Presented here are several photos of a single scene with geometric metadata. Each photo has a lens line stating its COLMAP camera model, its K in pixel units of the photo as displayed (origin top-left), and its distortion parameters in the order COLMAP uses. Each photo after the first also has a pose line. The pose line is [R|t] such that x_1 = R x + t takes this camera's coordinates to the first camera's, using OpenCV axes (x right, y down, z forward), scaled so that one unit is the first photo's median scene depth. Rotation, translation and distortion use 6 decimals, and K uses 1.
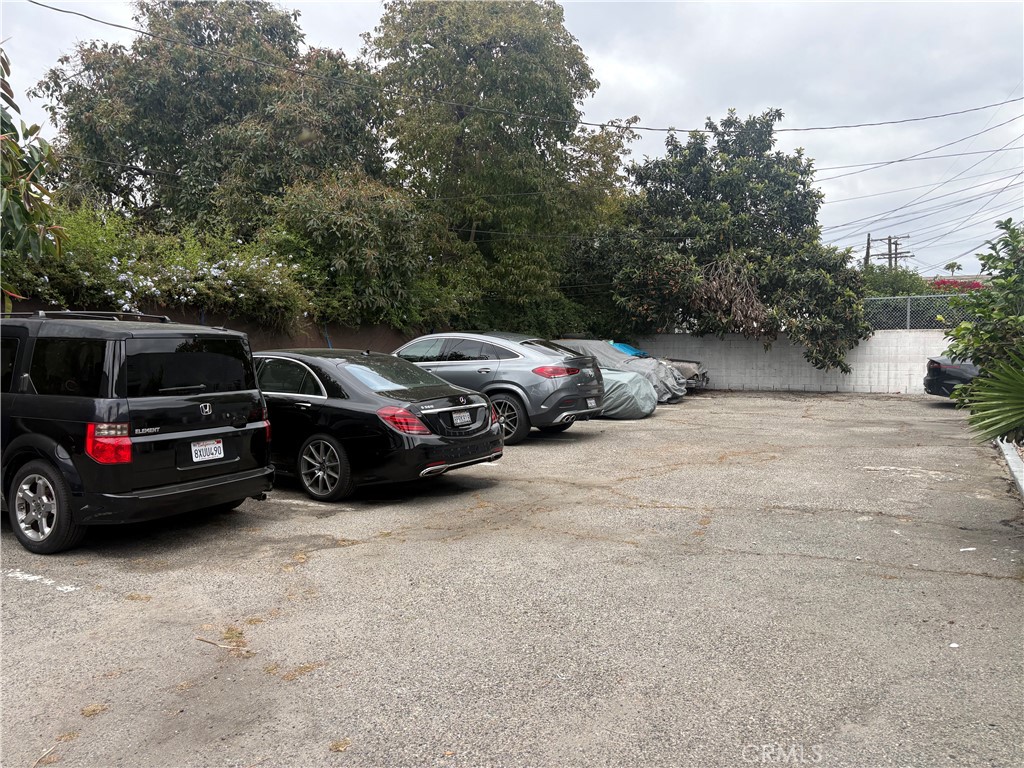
lens RADIAL K [[775.8, 0, 510.6], [0, 775.8, 383.1], [0, 0, 1]] dist [0.000000, -0.001956]
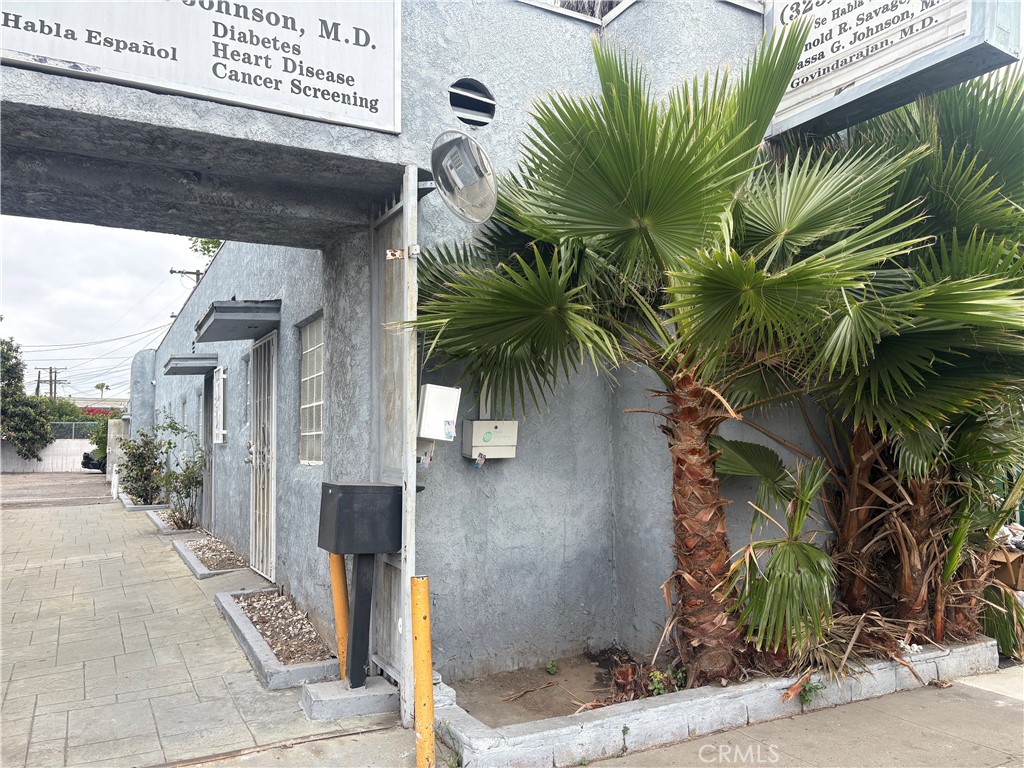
lens RADIAL K [[775.8, 0, 510.2], [0, 775.8, 384.3], [0, 0, 1]] dist [0.000000, -0.001956]
pose [[0.540683, 0.070981, 0.838227, -0.536397], [0.050876, 0.991851, -0.116807, 0.078142], [-0.839687, 0.105801, 0.532665, -0.974652]]
